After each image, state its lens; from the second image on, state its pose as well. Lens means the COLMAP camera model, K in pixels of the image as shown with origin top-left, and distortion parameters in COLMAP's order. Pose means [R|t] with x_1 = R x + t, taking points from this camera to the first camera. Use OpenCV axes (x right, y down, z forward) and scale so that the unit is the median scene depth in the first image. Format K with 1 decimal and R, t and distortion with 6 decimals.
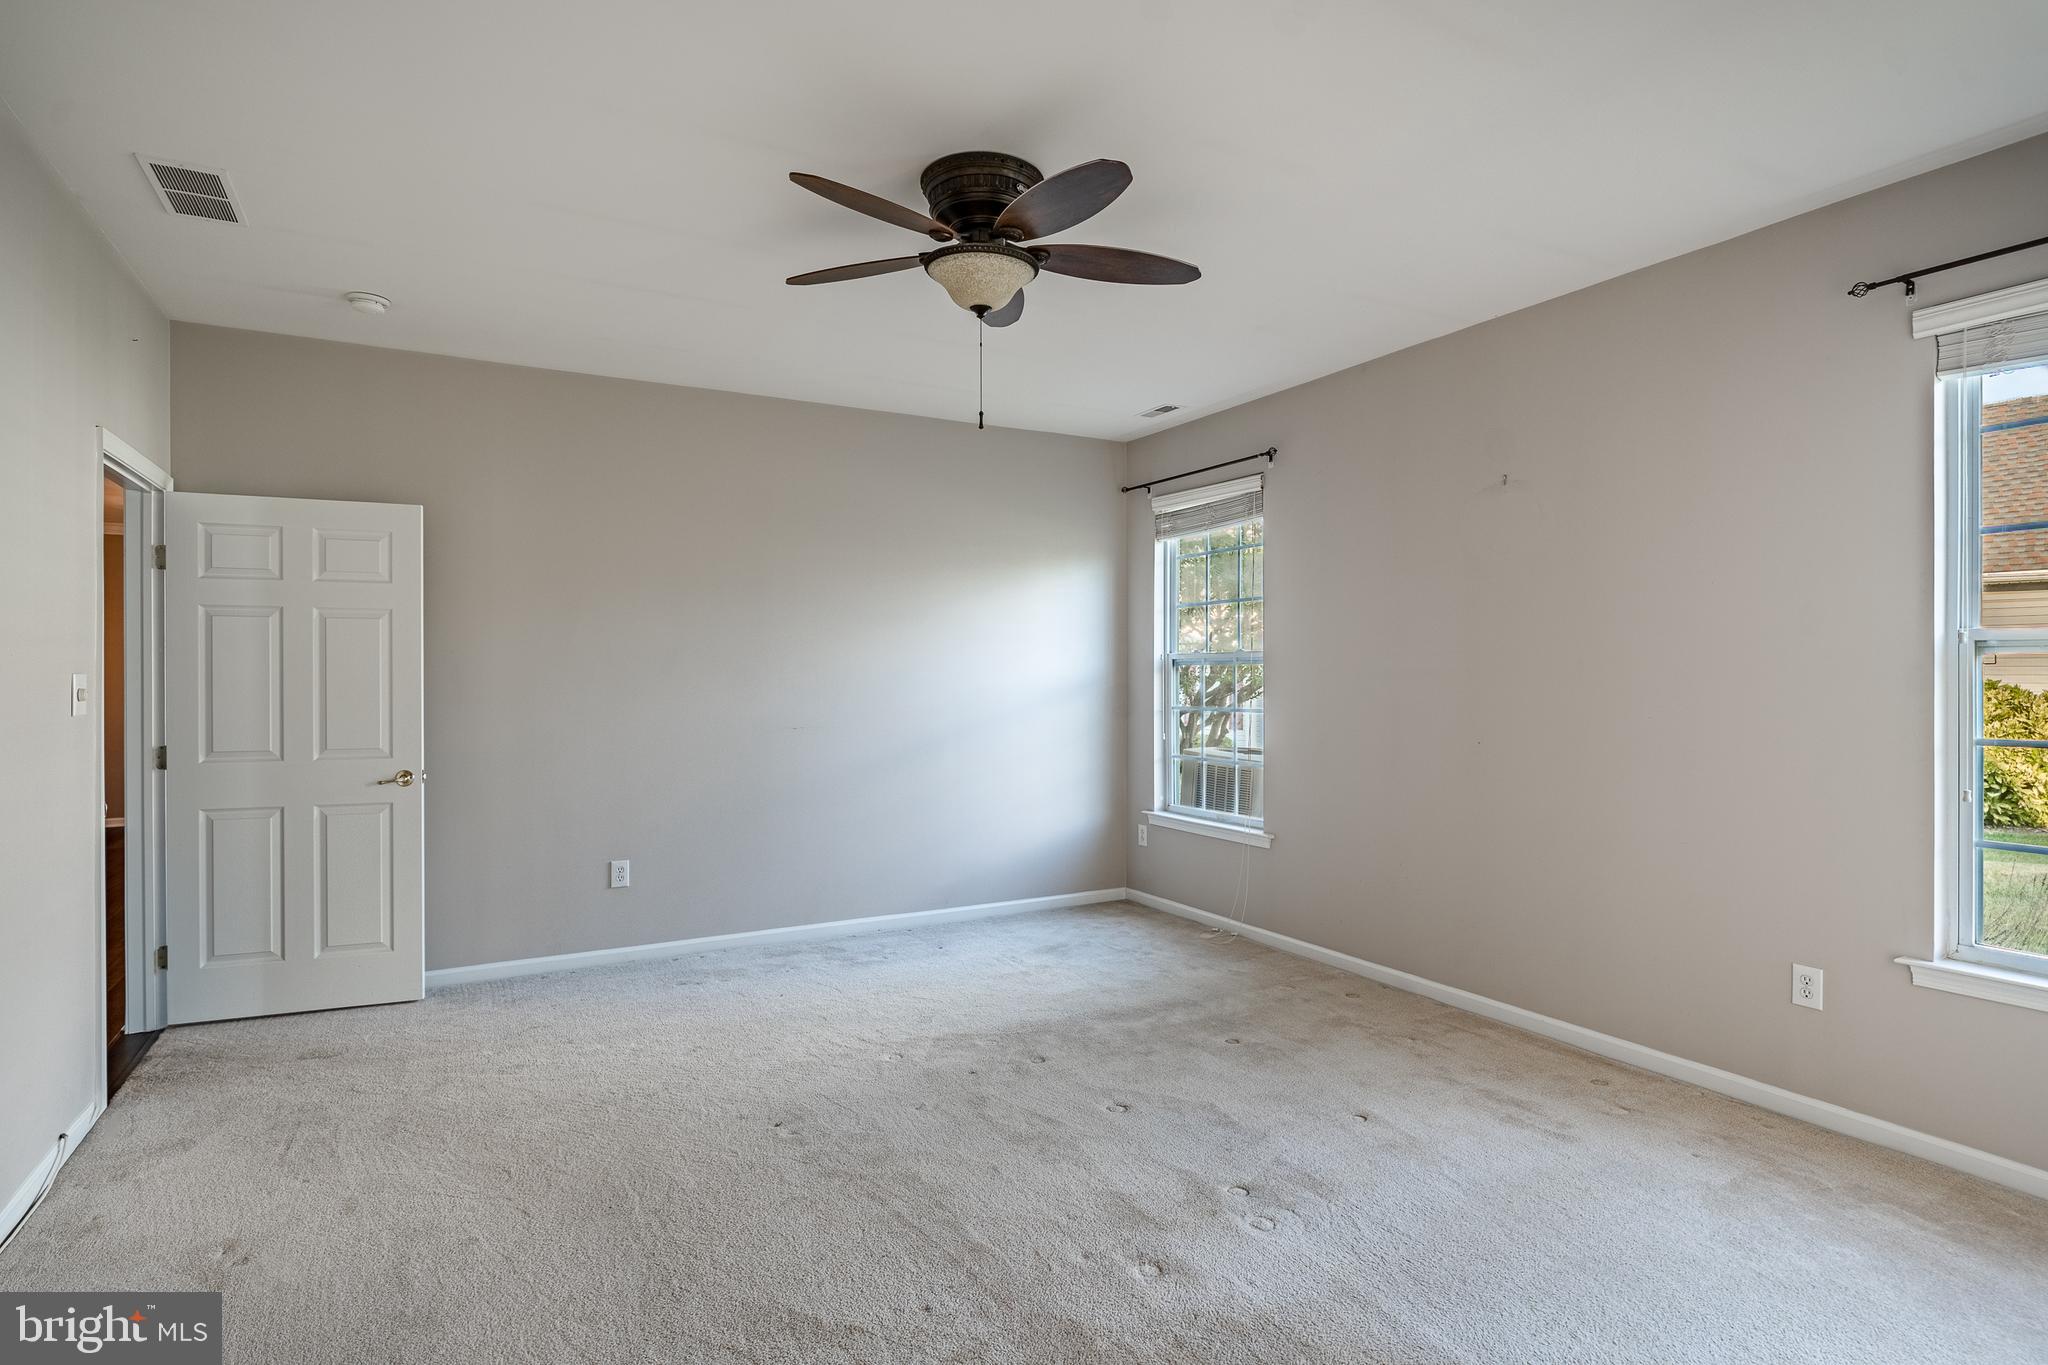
lens RADIAL K [[1041.4, 0, 1025.4], [0, 1041.4, 689.4], [0, 0, 1]] dist [0.003352, -0.000202]
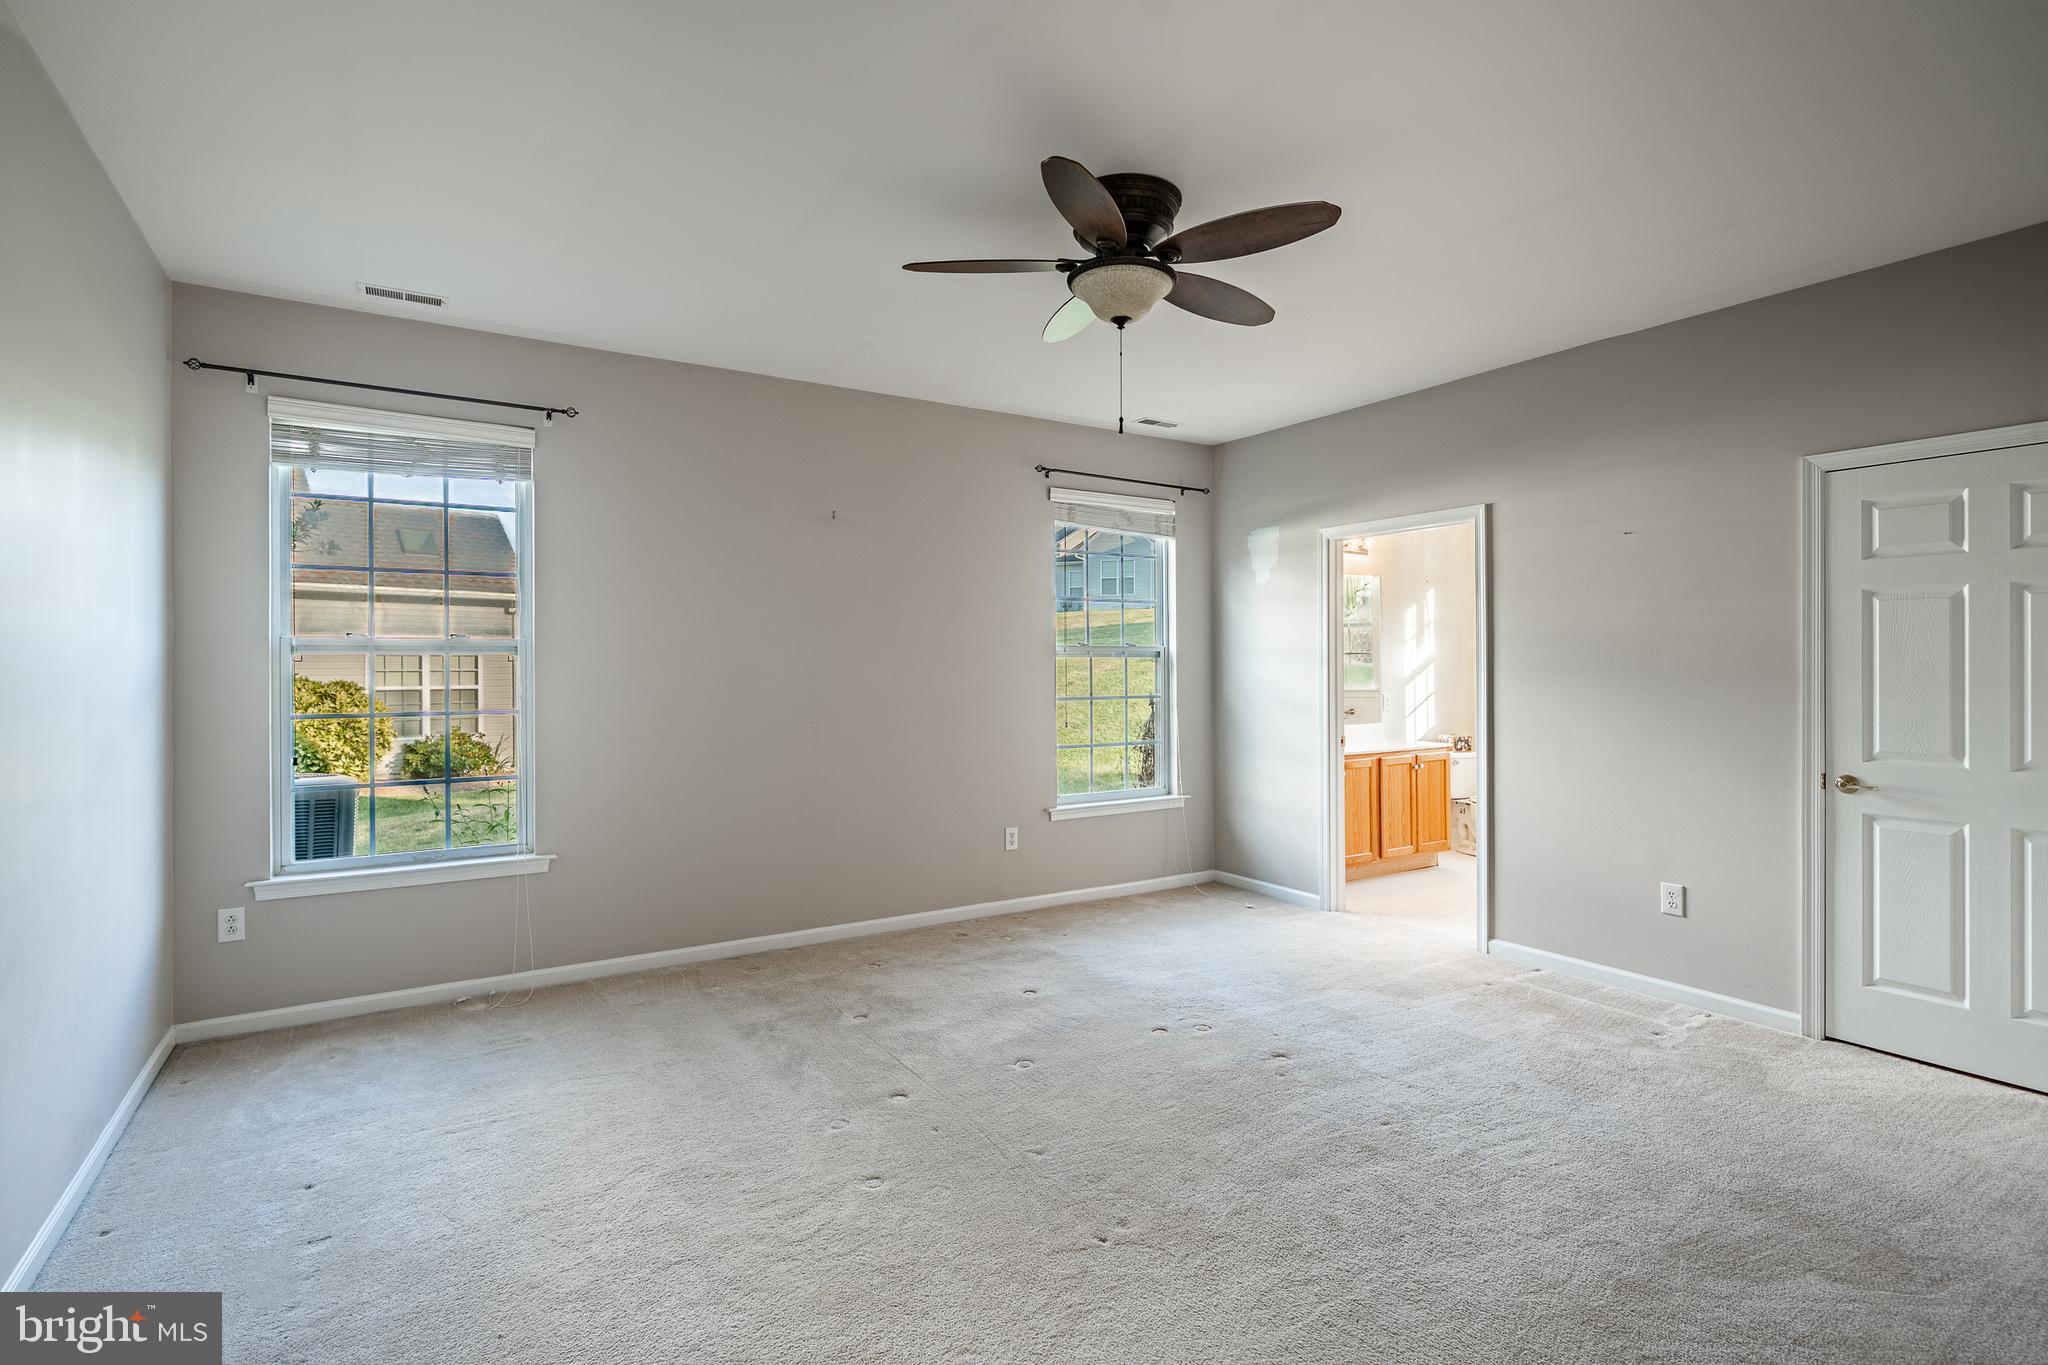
lens RADIAL K [[966.0, 0, 1011.8], [0, 966.0, 669.9], [0, 0, 1]] dist [0.002088, -0.000224]
pose [[-0.037695, -0.002927, 0.999285, -0.604055], [0.015884, 0.999868, 0.003528, -0.009896], [-0.999163, 0.016005, -0.037644, 0.684603]]
